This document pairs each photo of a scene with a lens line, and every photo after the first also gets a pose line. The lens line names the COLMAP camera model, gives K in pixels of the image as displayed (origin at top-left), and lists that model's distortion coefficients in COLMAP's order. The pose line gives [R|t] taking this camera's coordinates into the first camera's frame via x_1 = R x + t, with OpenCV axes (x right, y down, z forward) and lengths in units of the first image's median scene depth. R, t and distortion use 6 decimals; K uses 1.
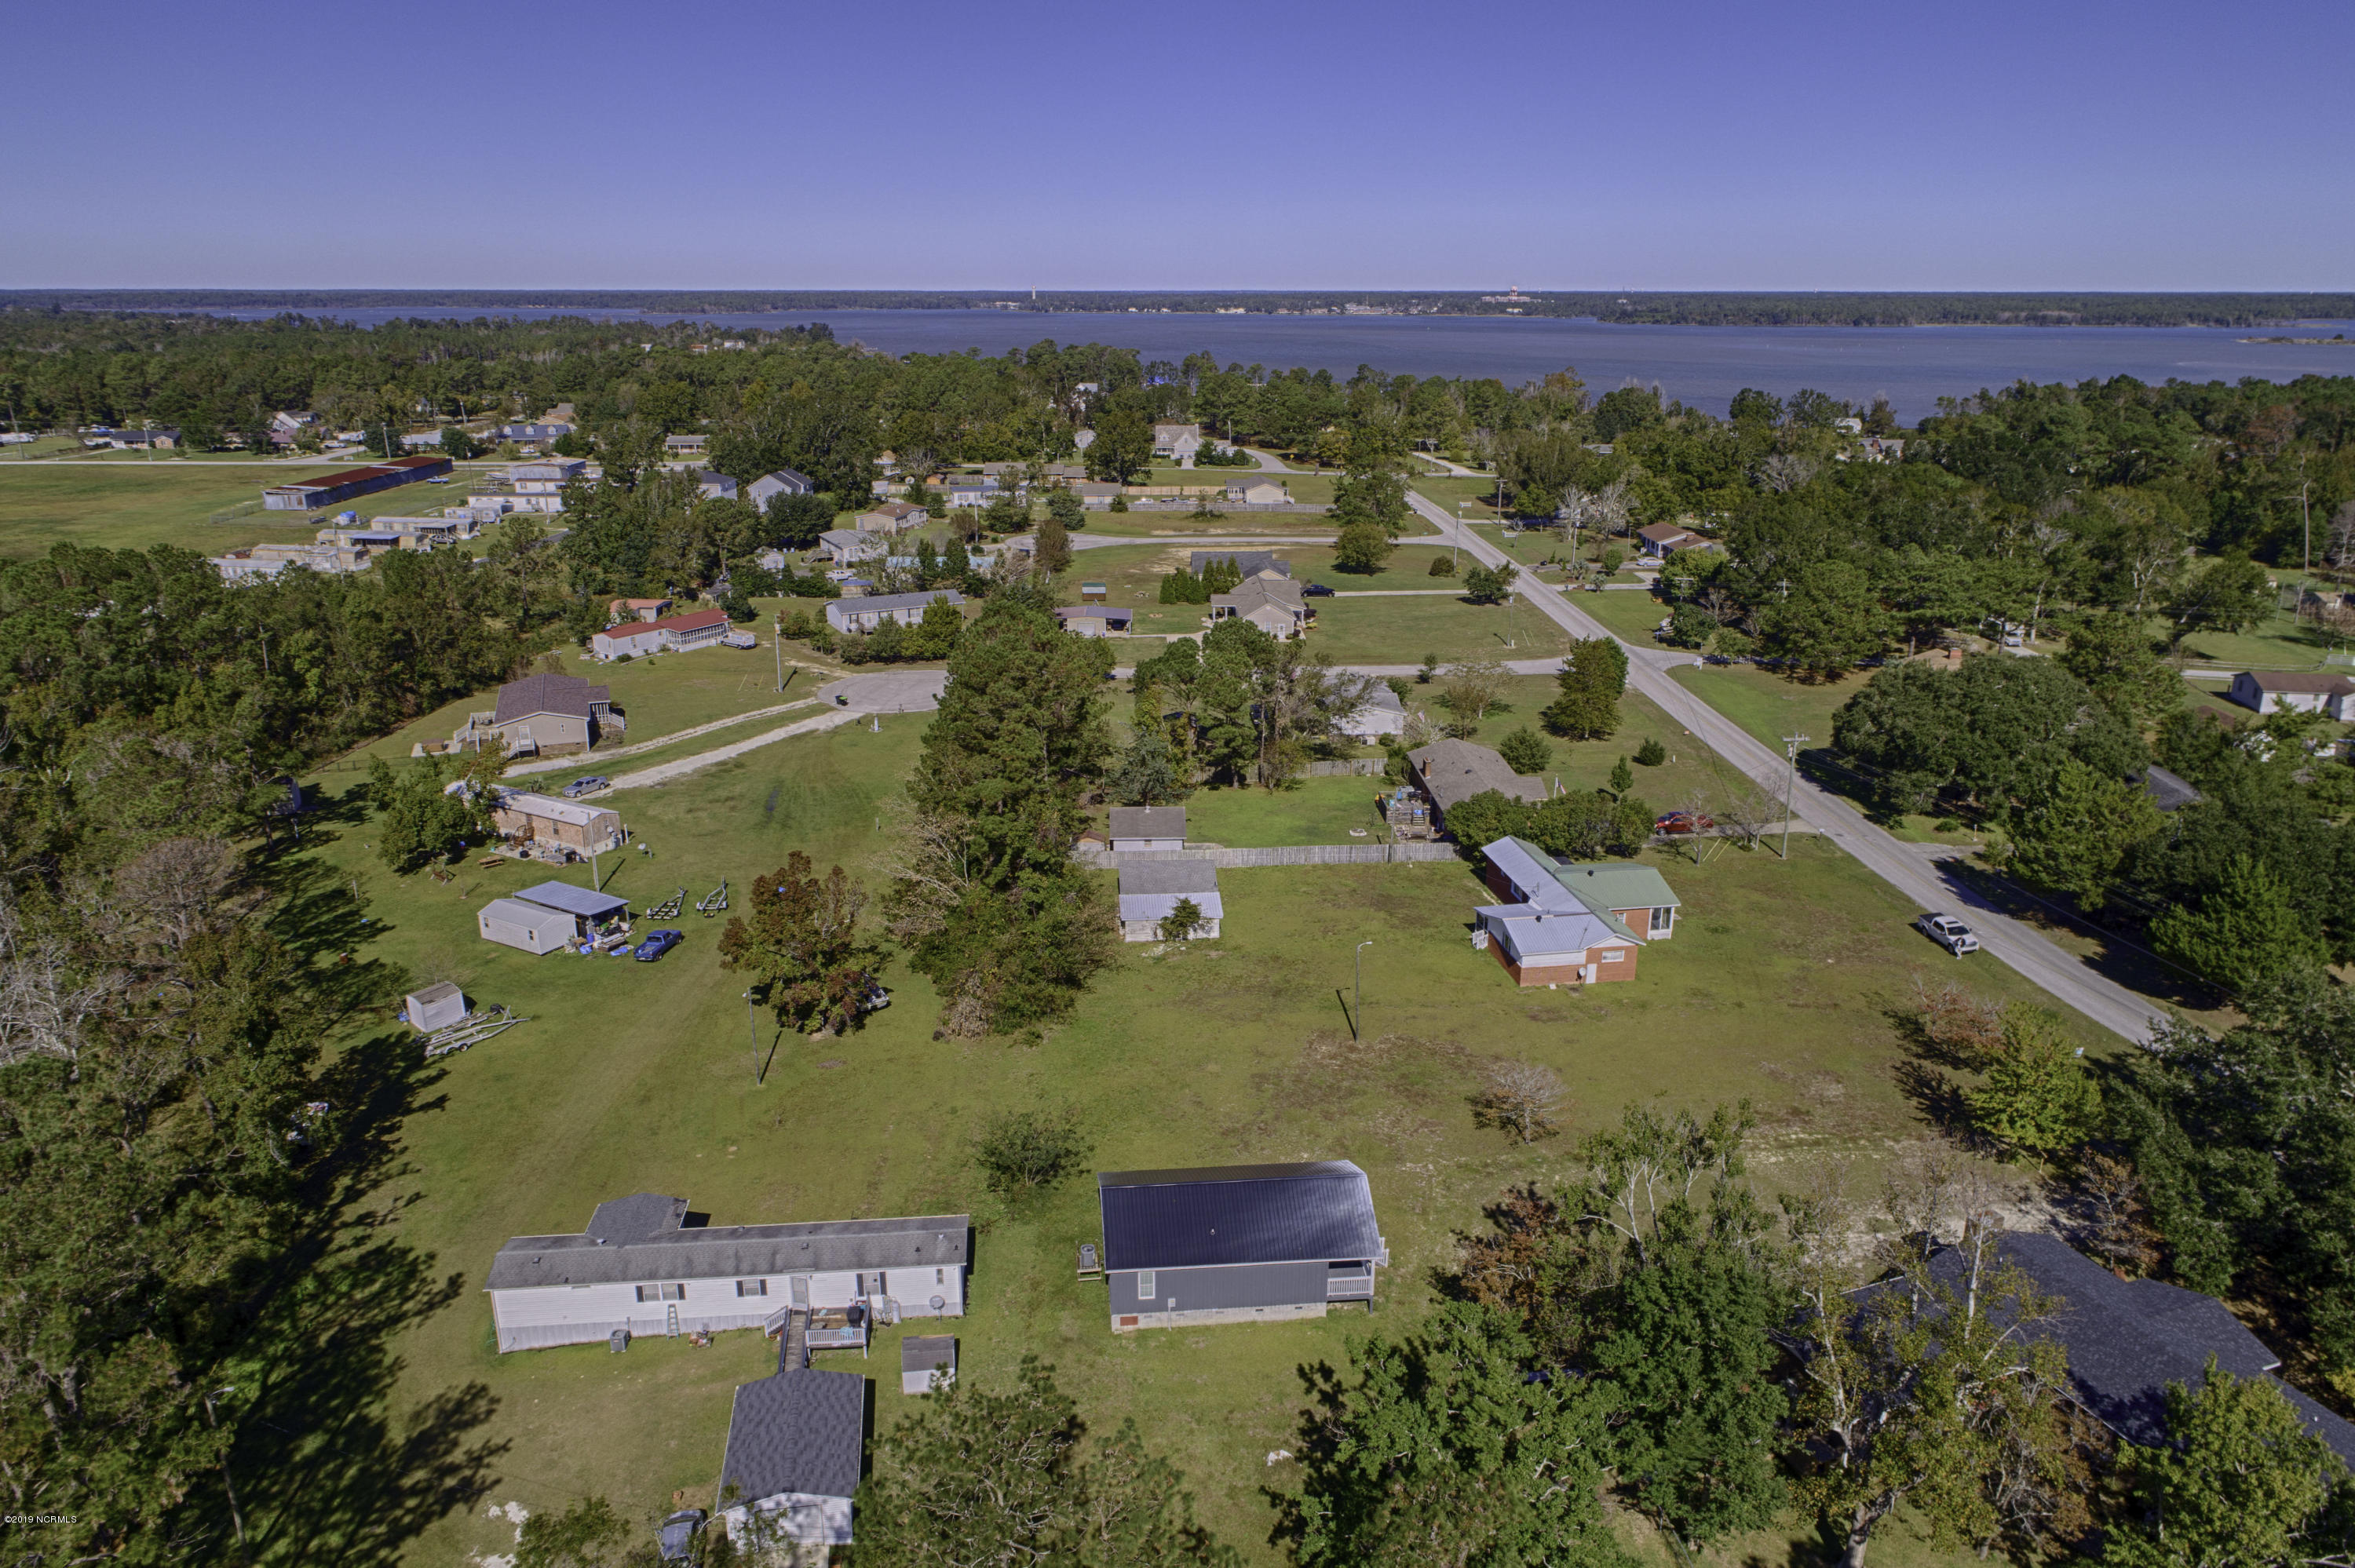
lens RADIAL K [[1576.6, 0, 1177.5], [0, 1576.6, 784.0], [0, 0, 1]] dist [-0.011294, 0.020758]
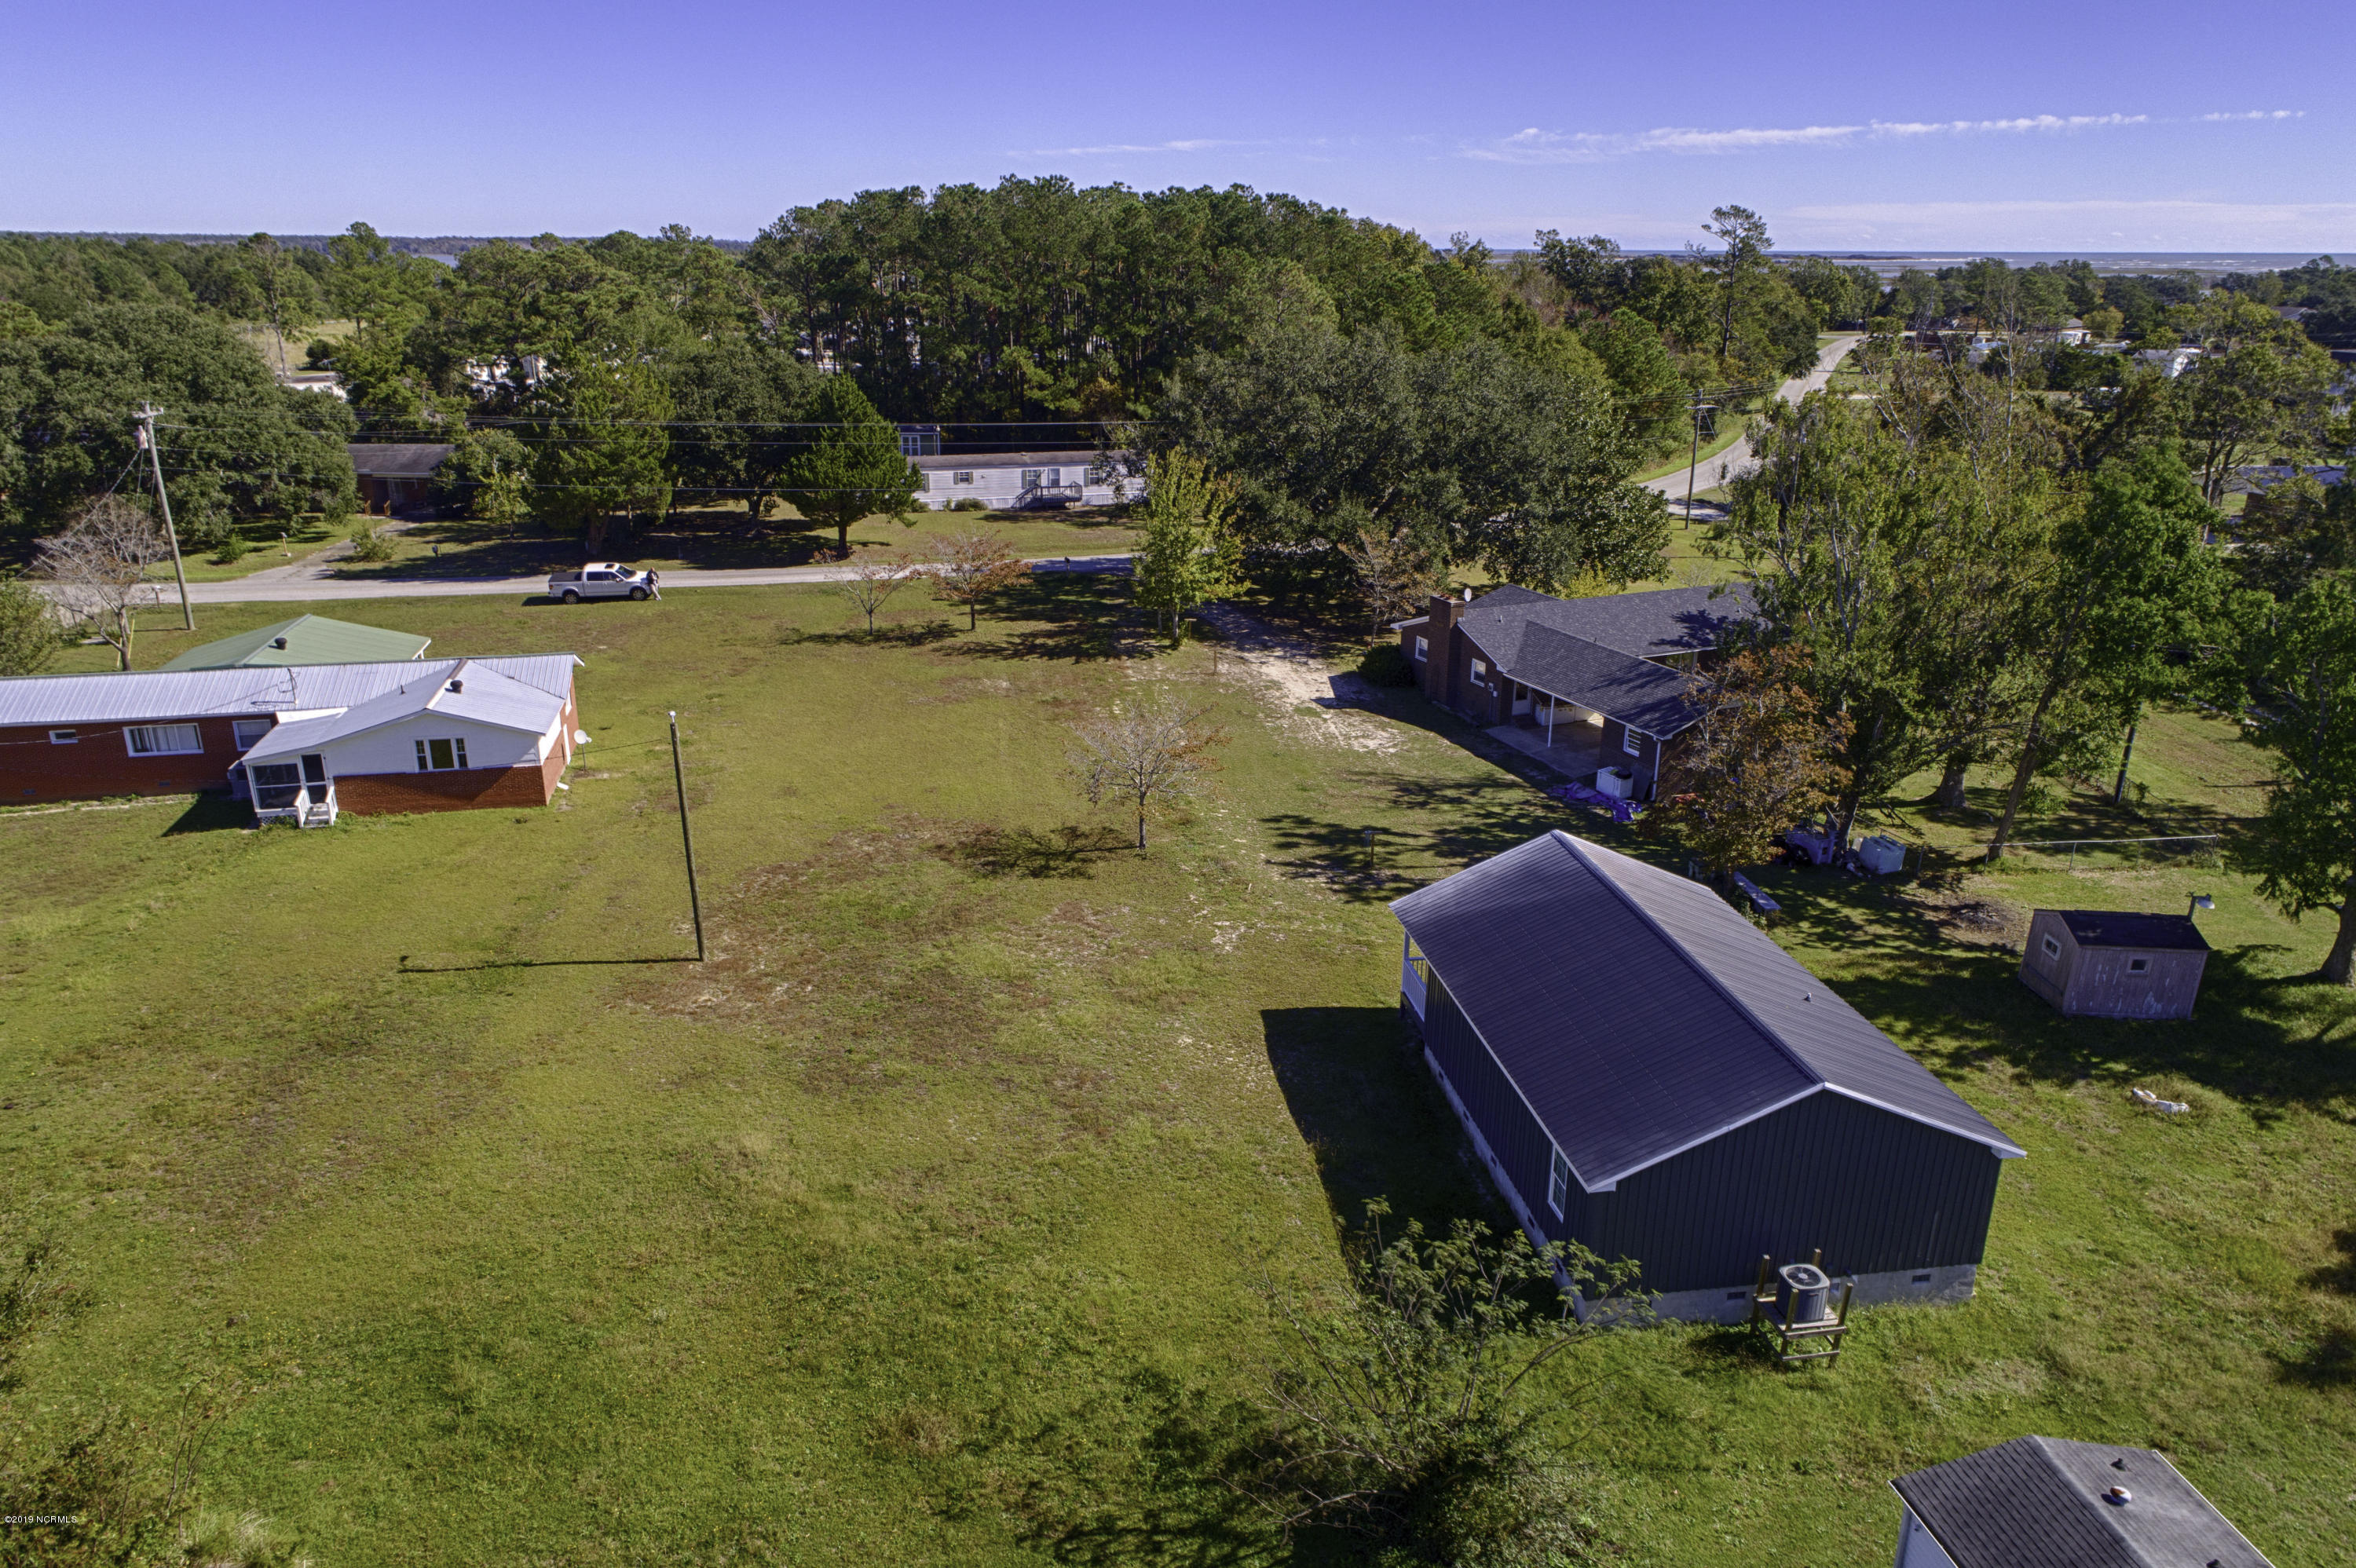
lens RADIAL K [[1577.3, 0, 1178.0], [0, 1577.3, 784.0], [0, 0, 1]] dist [-0.011294, 0.020758]
pose [[-0.050782, -0.325838, 0.944061, -0.143954], [0.295165, 0.898157, 0.325872, 0.010852], [-0.954096, 0.295202, 0.050566, 0.437337]]
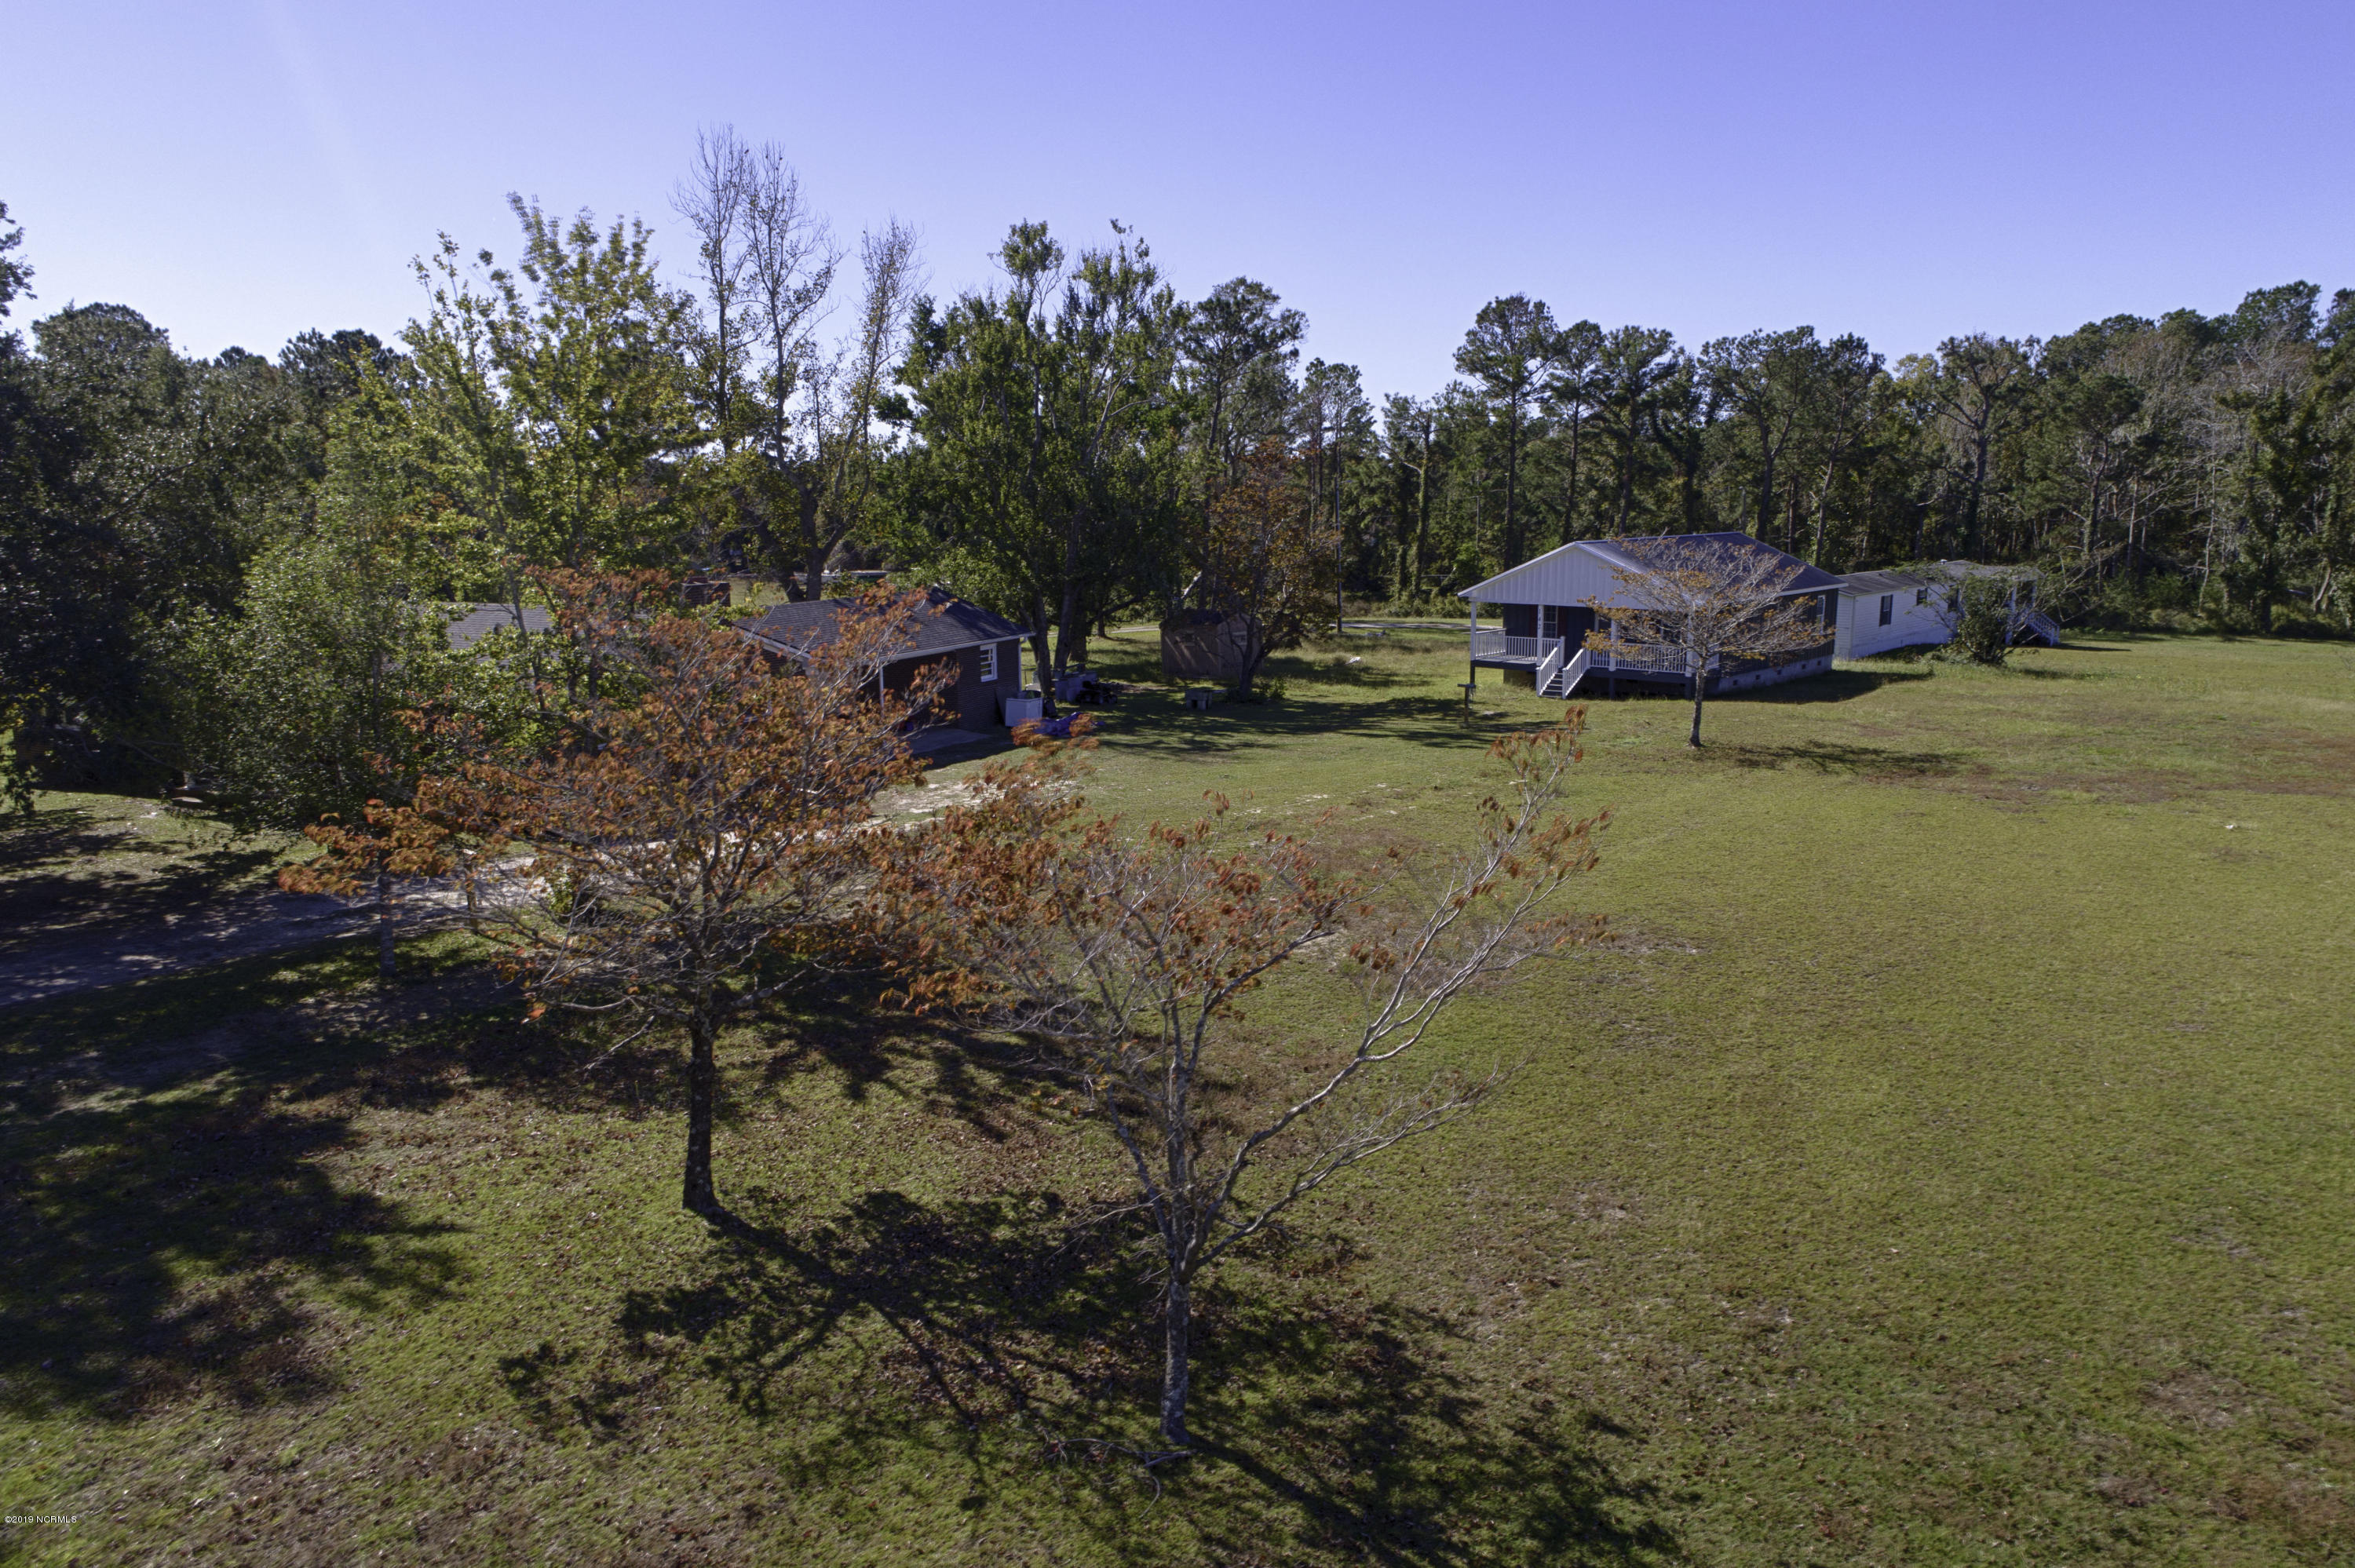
lens RADIAL K [[1576.6, 0, 1177.5], [0, 1576.6, 784.0], [0, 0, 1]] dist [-0.011294, 0.020758]
pose [[-0.730536, 0.117565, -0.672677, 0.281700], [-0.203313, 0.902949, 0.378611, 0.045746], [0.651905, 0.413353, -0.635735, 0.544033]]
